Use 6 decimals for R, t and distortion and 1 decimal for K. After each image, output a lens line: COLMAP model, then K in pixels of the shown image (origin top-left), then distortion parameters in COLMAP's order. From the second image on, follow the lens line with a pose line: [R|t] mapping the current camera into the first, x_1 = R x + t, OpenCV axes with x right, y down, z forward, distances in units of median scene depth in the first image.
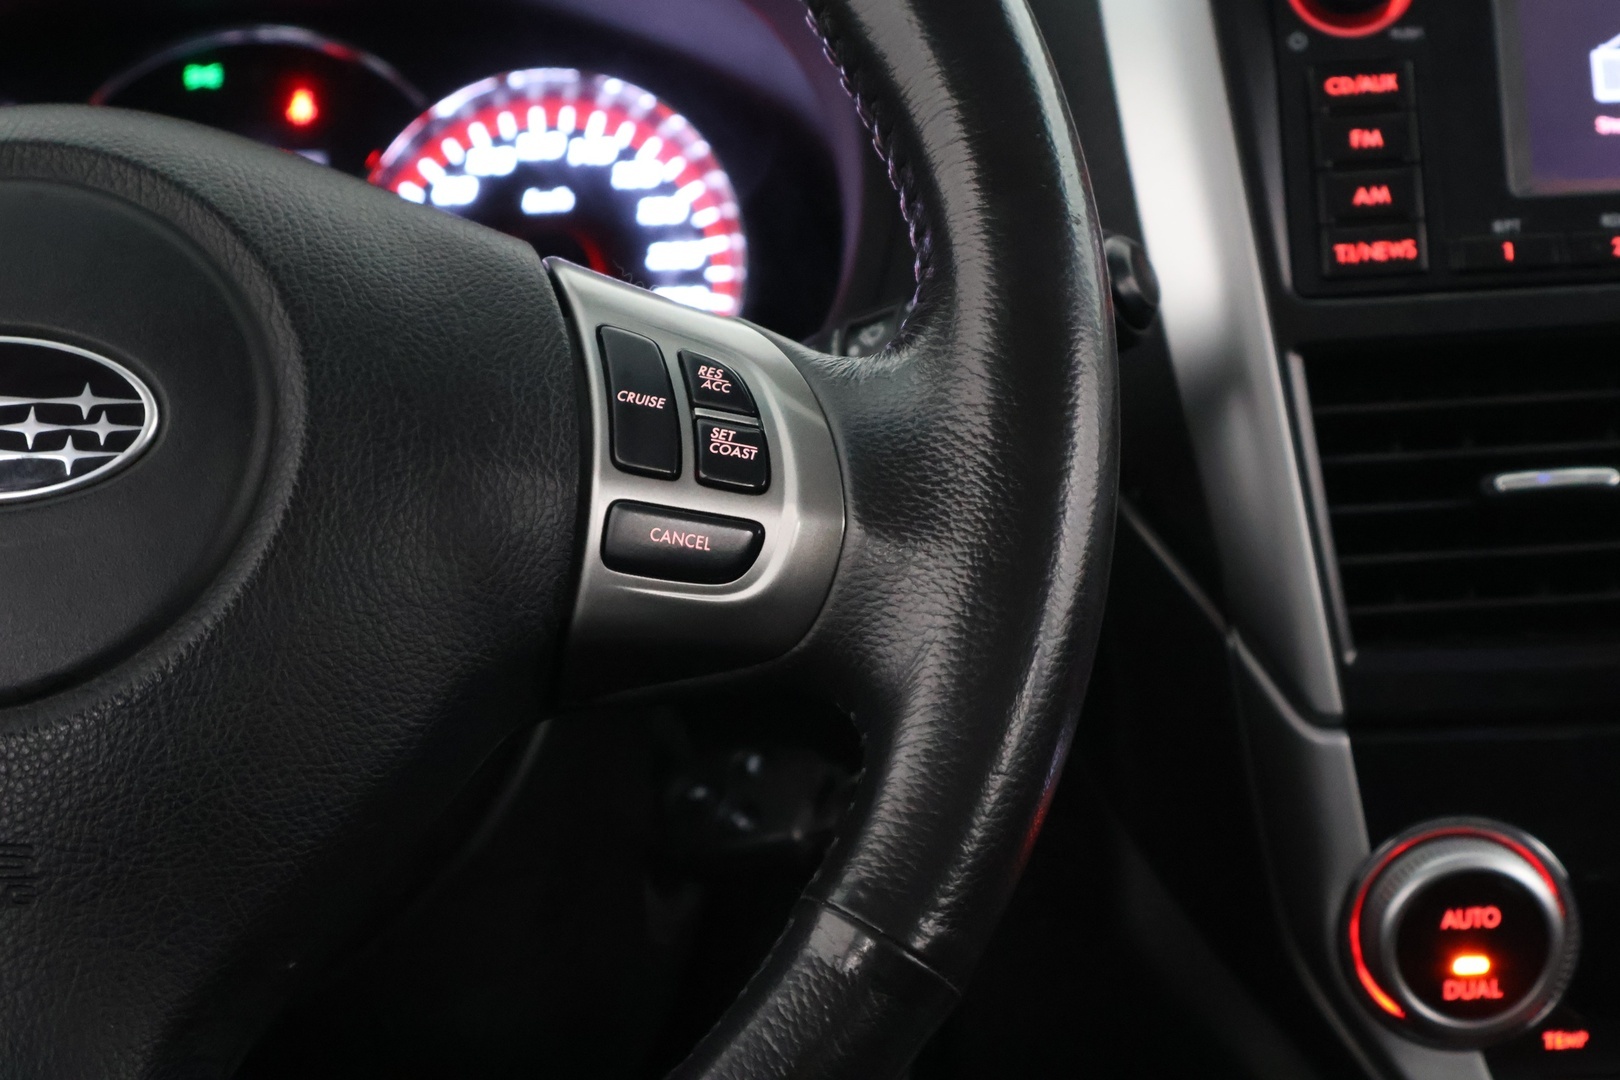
lens RADIAL K [[3221.0, 0, 810.0], [0, 3221.0, 540.0], [0, 0, 1]] dist [-0.013224, -0.057553]
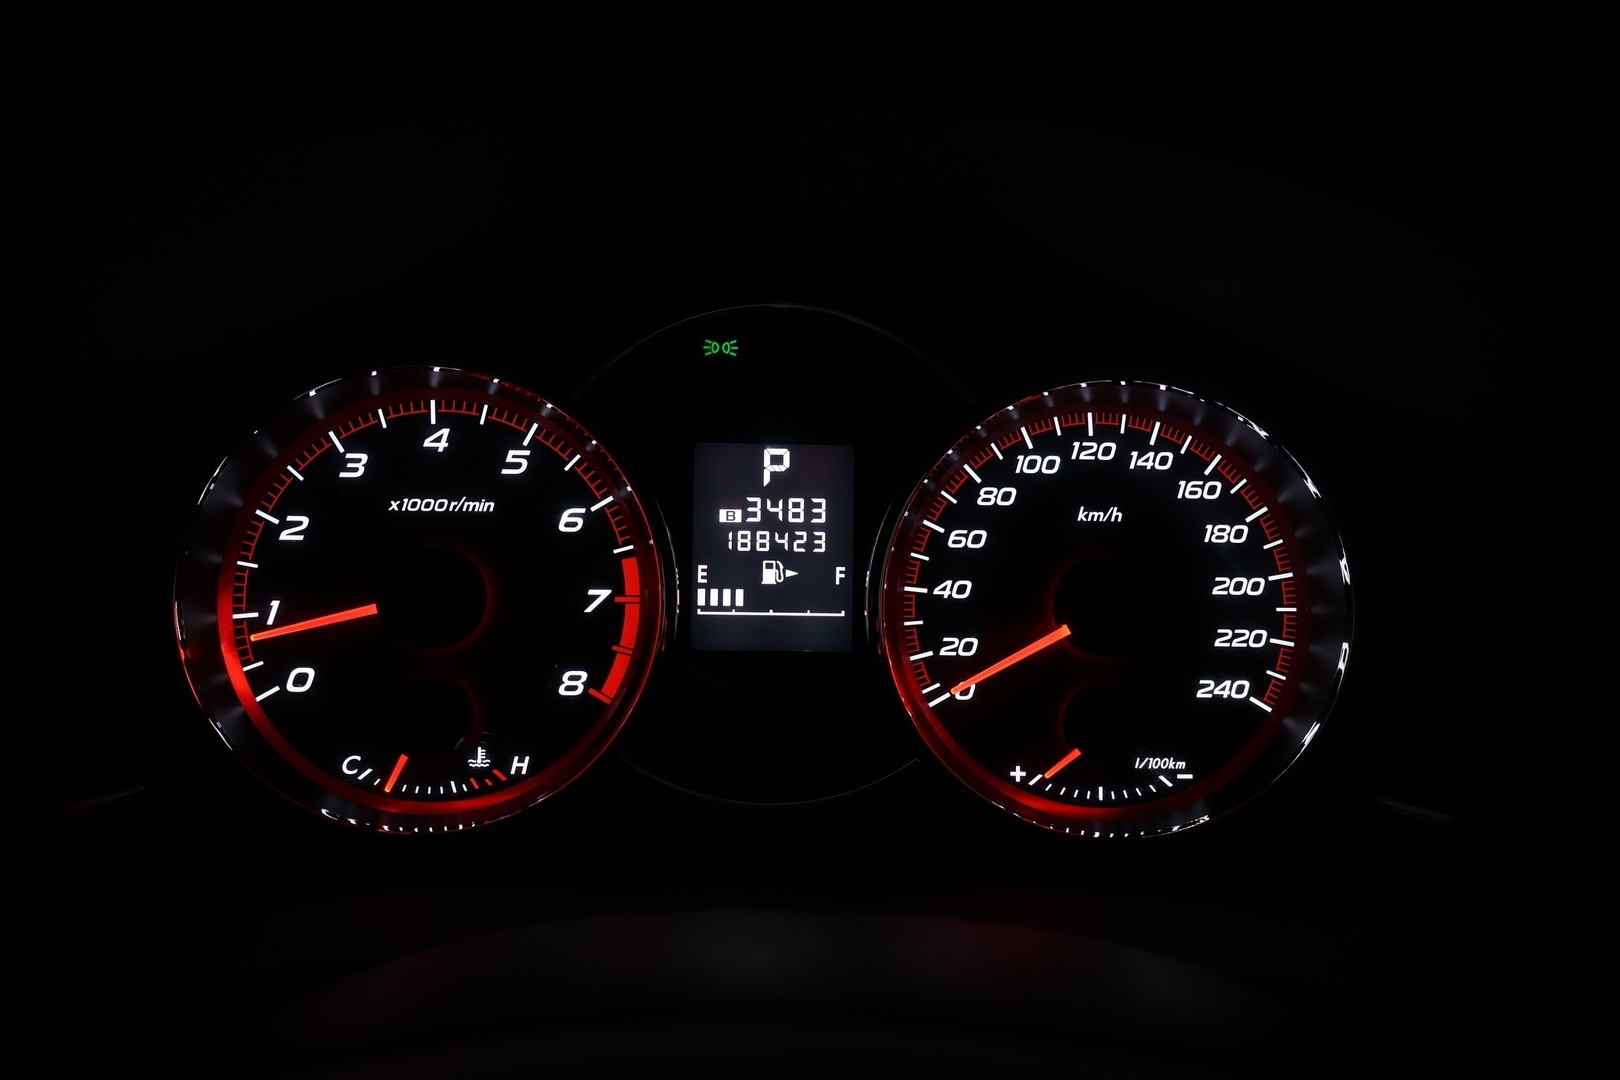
lens RADIAL K [[1346.0, 0, 810.0], [0, 1346.0, 540.0], [0, 0, 1]] dist [-0.005461, 0.002011]
pose [[0.997775, 0.062354, 0.023620, -0.216928], [-0.064605, 0.991702, 0.111146, -0.172312], [-0.016494, -0.112425, 0.993523, 0.807363]]
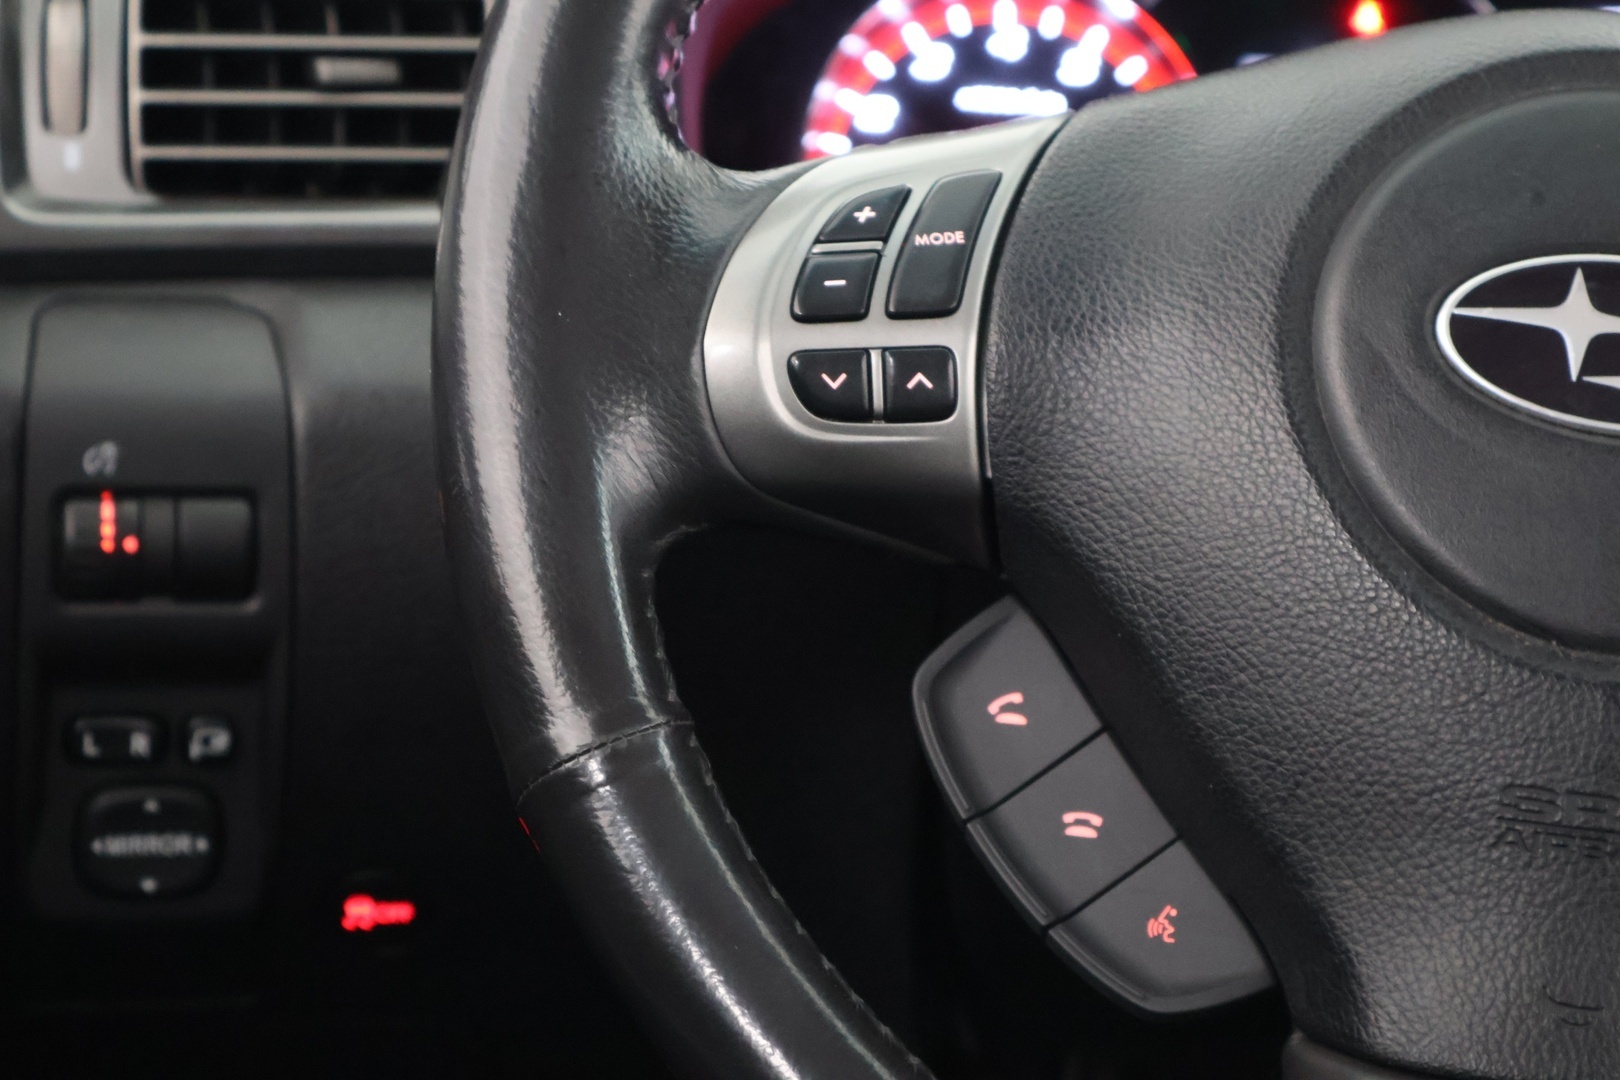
lens RADIAL K [[3221.0, 0, 810.0], [0, 3221.0, 540.0], [0, 0, 1]] dist [-0.013224, -0.057553]
pose [[0.993236, 0.116112, -0.000448, -0.390689], [-0.116056, 0.992869, 0.027256, 0.016793], [0.003610, -0.027020, 0.999628, 0.047709]]
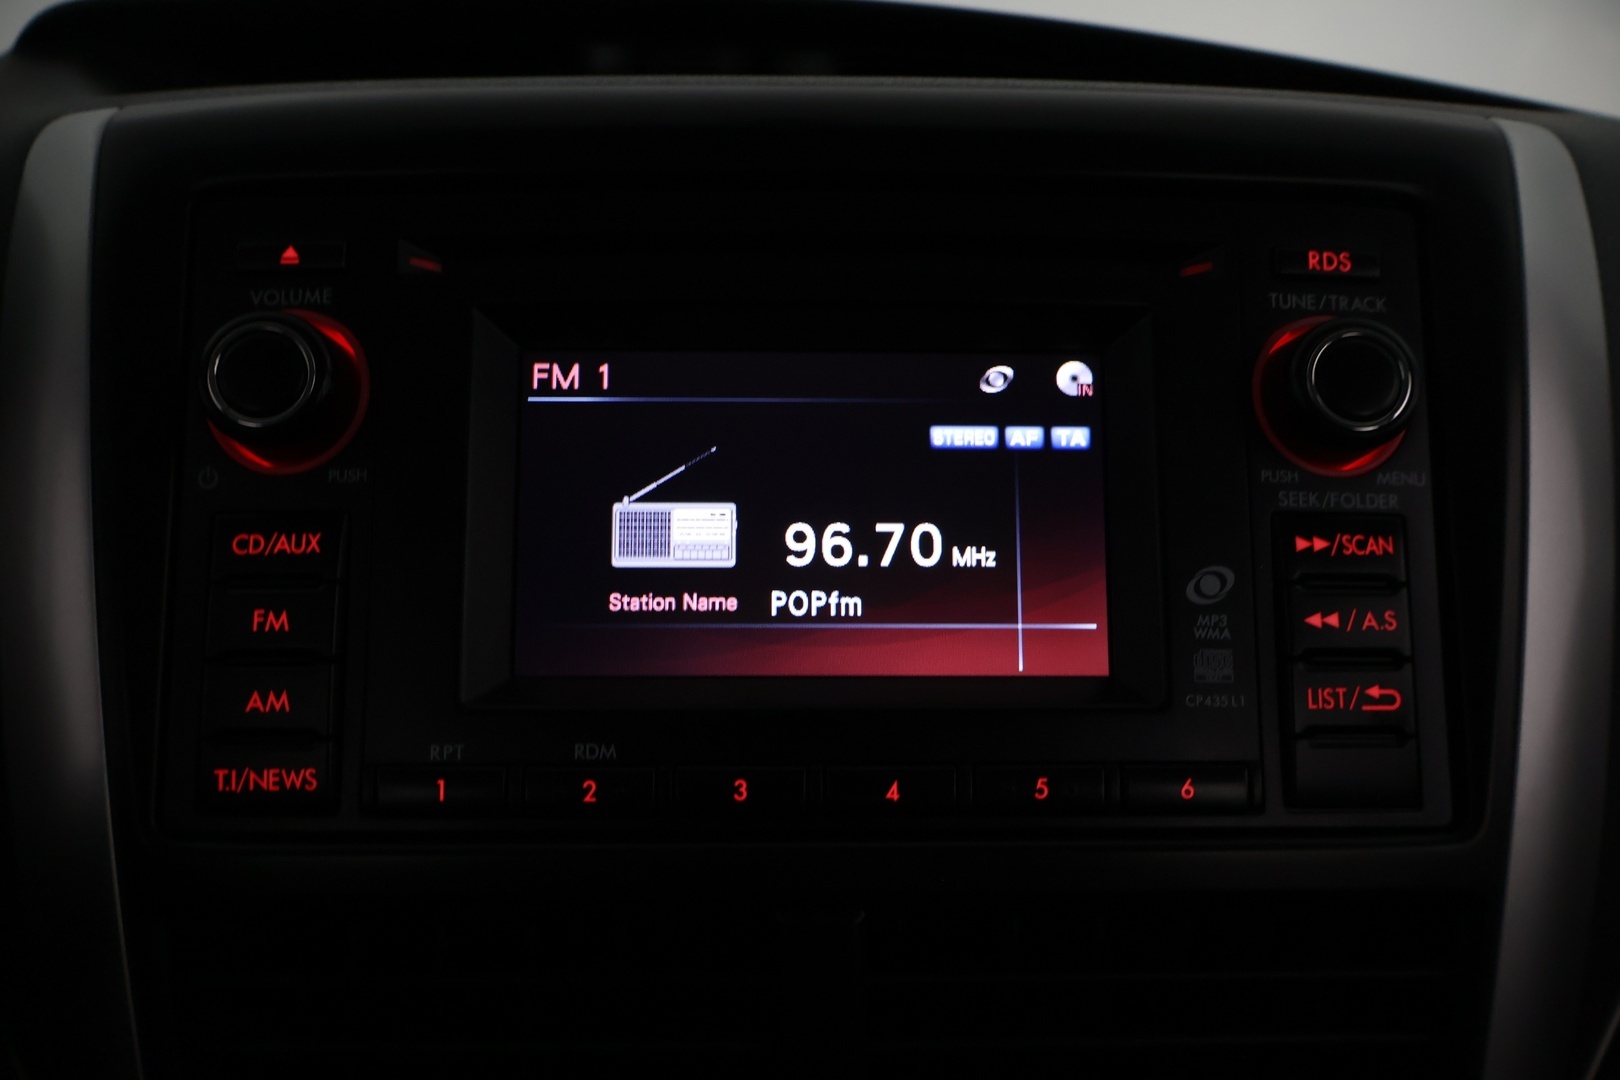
lens RADIAL K [[1346.0, 0, 810.0], [0, 1346.0, 540.0], [0, 0, 1]] dist [-0.005461, 0.002011]
pose [[0.999023, 0.043432, 0.008119, 0.298879], [-0.043904, 0.996439, 0.071983, -0.173935], [-0.004964, -0.072270, 0.997373, 0.700335]]
